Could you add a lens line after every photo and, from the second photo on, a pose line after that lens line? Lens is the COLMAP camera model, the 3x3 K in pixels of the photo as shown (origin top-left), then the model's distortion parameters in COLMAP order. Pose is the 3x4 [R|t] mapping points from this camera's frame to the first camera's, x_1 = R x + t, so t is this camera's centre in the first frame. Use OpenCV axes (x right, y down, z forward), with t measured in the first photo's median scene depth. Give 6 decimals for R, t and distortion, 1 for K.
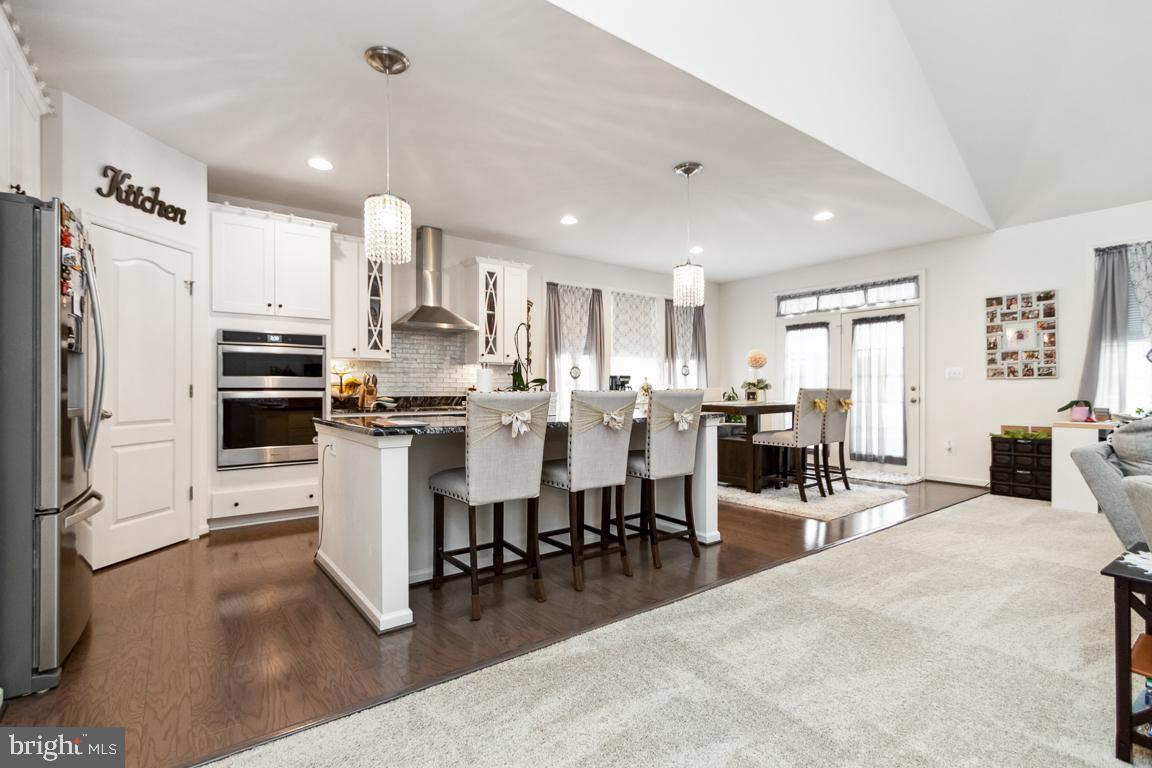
lens RADIAL K [[534.5, 0, 570.8], [0, 534.5, 388.1], [0, 0, 1]] dist [0.022999, -0.011423]
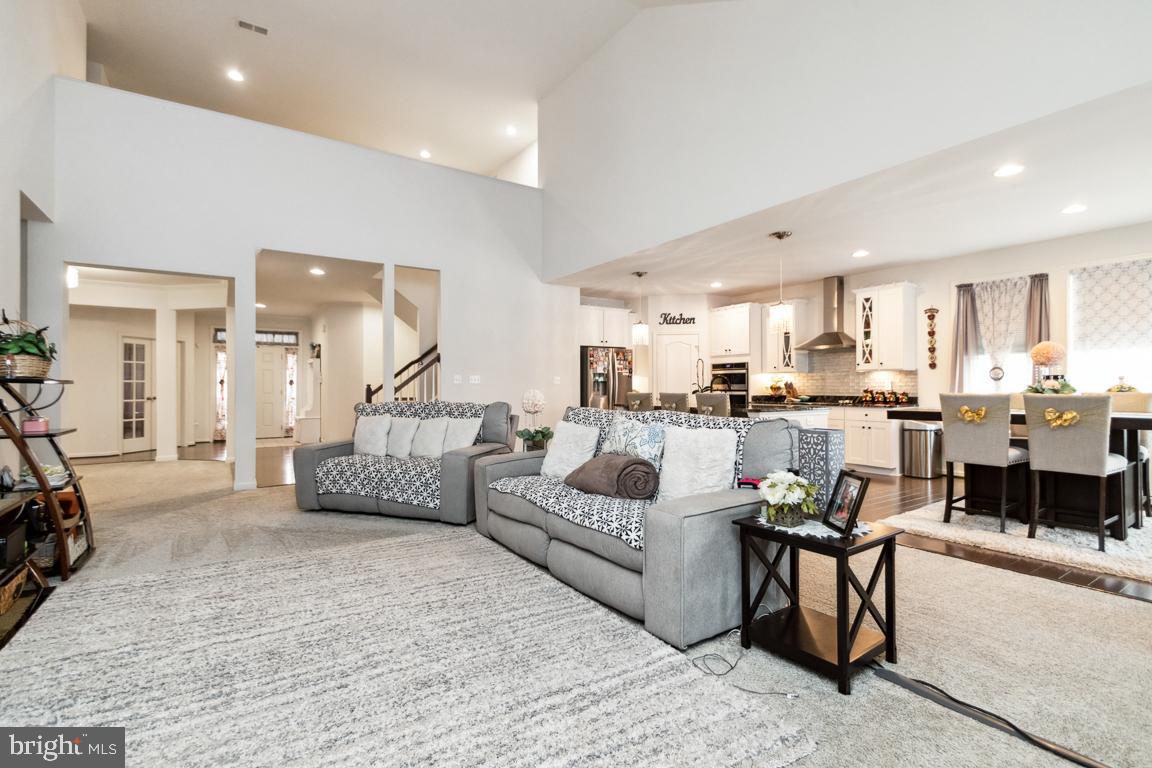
lens RADIAL K [[534.5, 0, 570.8], [0, 534.5, 388.1], [0, 0, 1]] dist [0.022999, -0.011423]
pose [[-0.045955, 0.003781, -0.998936, 1.246455], [0.005793, 0.999977, 0.003519, -0.014440], [0.998927, -0.005625, -0.045976, 0.389945]]
